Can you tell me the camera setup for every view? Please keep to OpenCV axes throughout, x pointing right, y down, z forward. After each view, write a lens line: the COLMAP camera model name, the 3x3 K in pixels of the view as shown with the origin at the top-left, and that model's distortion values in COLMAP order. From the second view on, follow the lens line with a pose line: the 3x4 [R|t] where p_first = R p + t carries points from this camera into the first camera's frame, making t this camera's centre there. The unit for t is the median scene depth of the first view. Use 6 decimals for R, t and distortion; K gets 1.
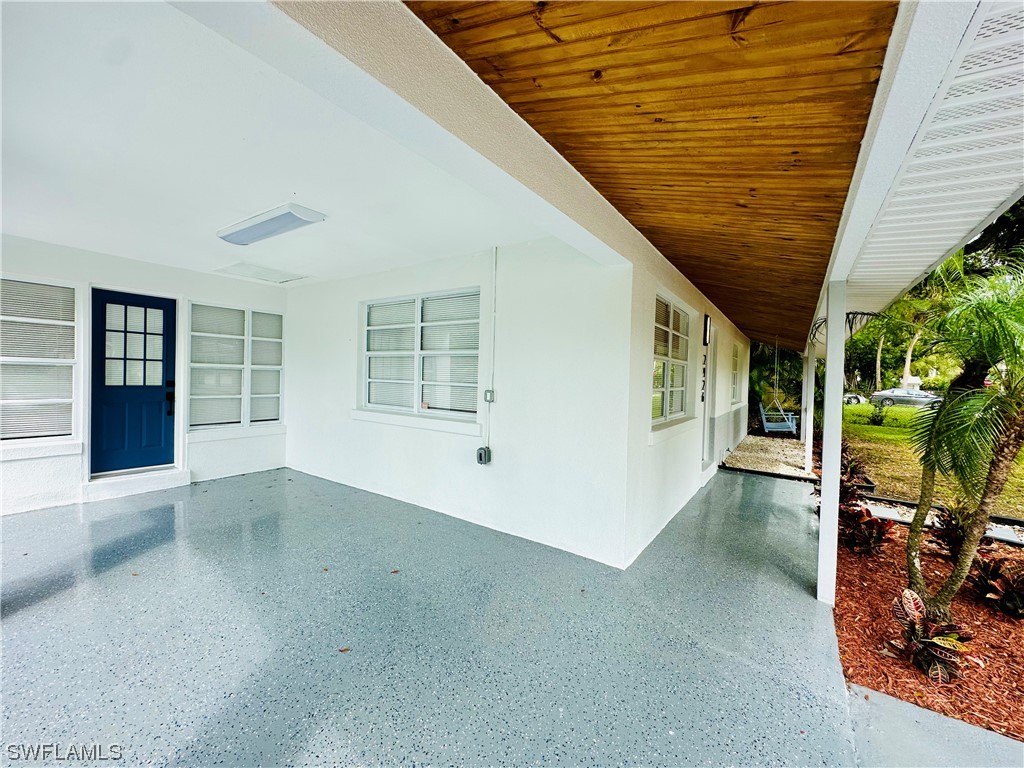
lens RADIAL K [[409.3, 0, 509.1], [0, 409.3, 383.2], [0, 0, 1]] dist [-0.002595, 0.000265]
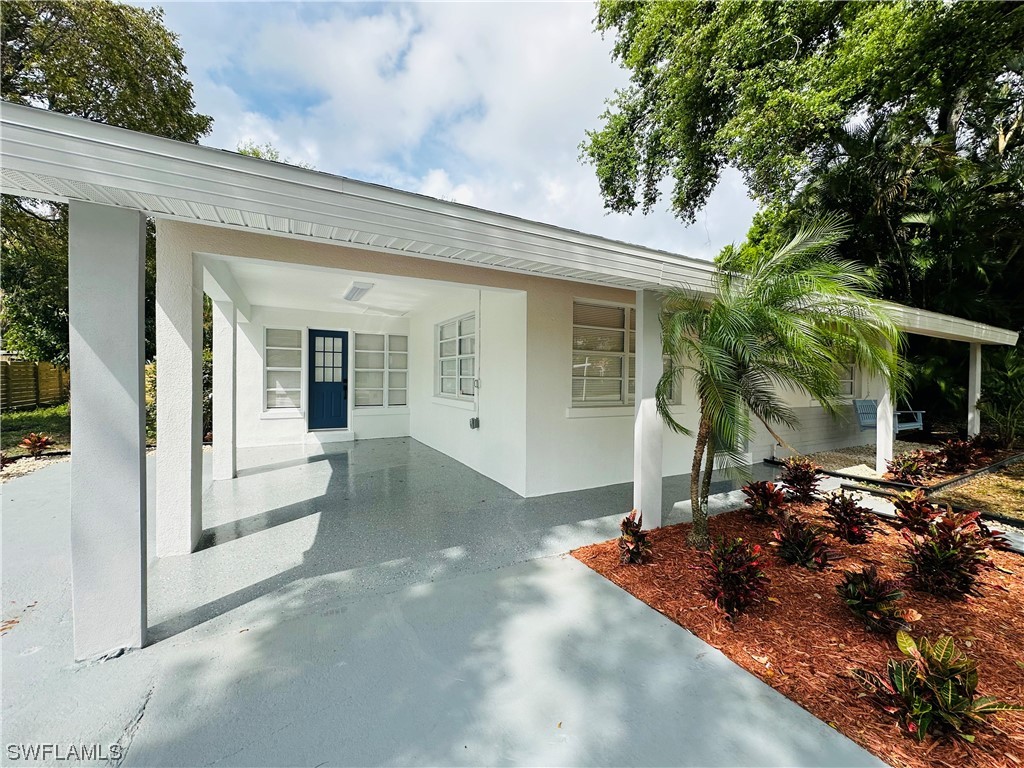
lens RADIAL K [[409.3, 0, 511.3], [0, 409.3, 385.2], [0, 0, 1]] dist [-0.002595, 0.000265]
pose [[0.892515, -0.008909, -0.450930, 0.574829], [0.006431, 0.999955, -0.007028, 0.037300], [0.450972, 0.003373, 0.892532, -0.220559]]
